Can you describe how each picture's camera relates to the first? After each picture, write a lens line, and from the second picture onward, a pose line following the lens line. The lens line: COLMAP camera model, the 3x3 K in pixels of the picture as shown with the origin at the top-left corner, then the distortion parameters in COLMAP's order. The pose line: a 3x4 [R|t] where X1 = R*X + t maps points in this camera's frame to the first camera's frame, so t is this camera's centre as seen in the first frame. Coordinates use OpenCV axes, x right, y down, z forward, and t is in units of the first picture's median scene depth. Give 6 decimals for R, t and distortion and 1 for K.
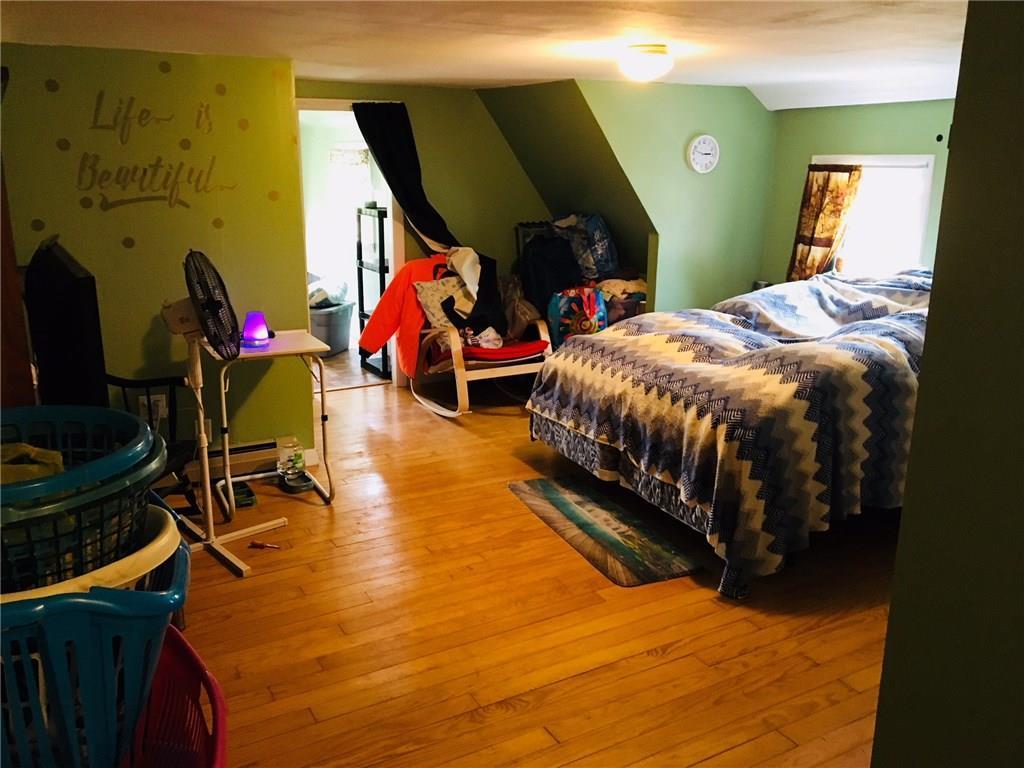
lens RADIAL K [[869.5, 0, 512.0], [0, 869.5, 384.0], [0, 0, 1]] dist [0.110980, -0.178711]
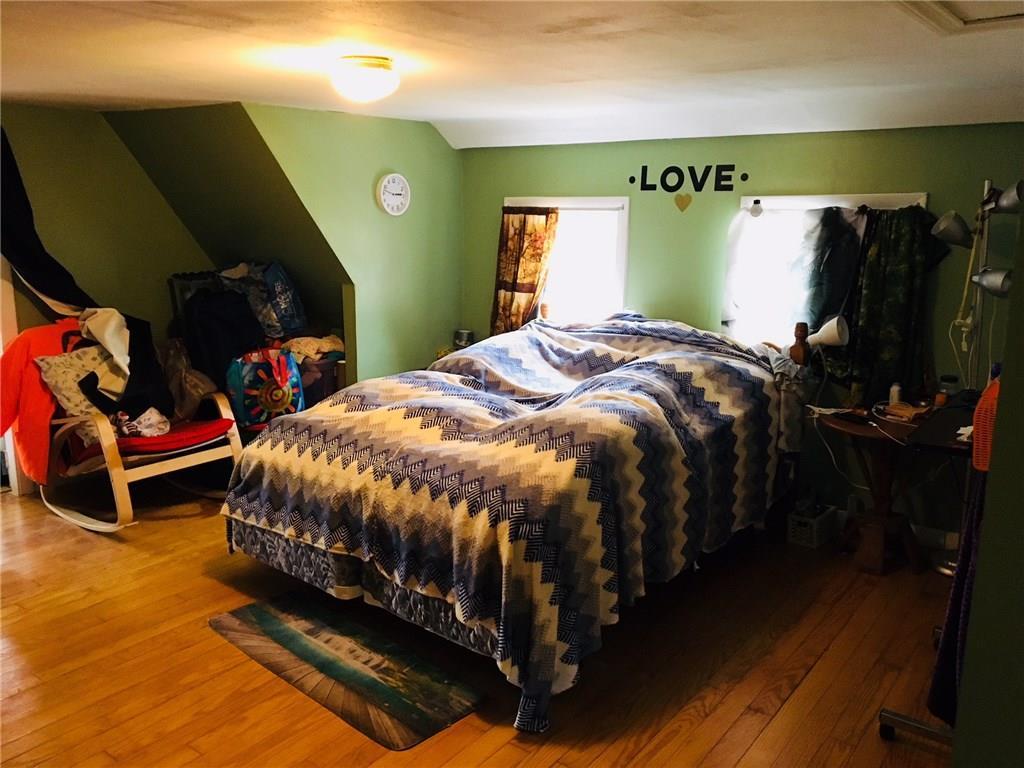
lens RADIAL K [[869.5, 0, 512.0], [0, 869.5, 384.0], [0, 0, 1]] dist [0.110980, -0.178711]
pose [[0.917443, -0.082142, 0.389295, -0.042226], [0.098921, 0.994824, -0.023217, -0.044484], [-0.385373, 0.059810, 0.920821, 0.174565]]
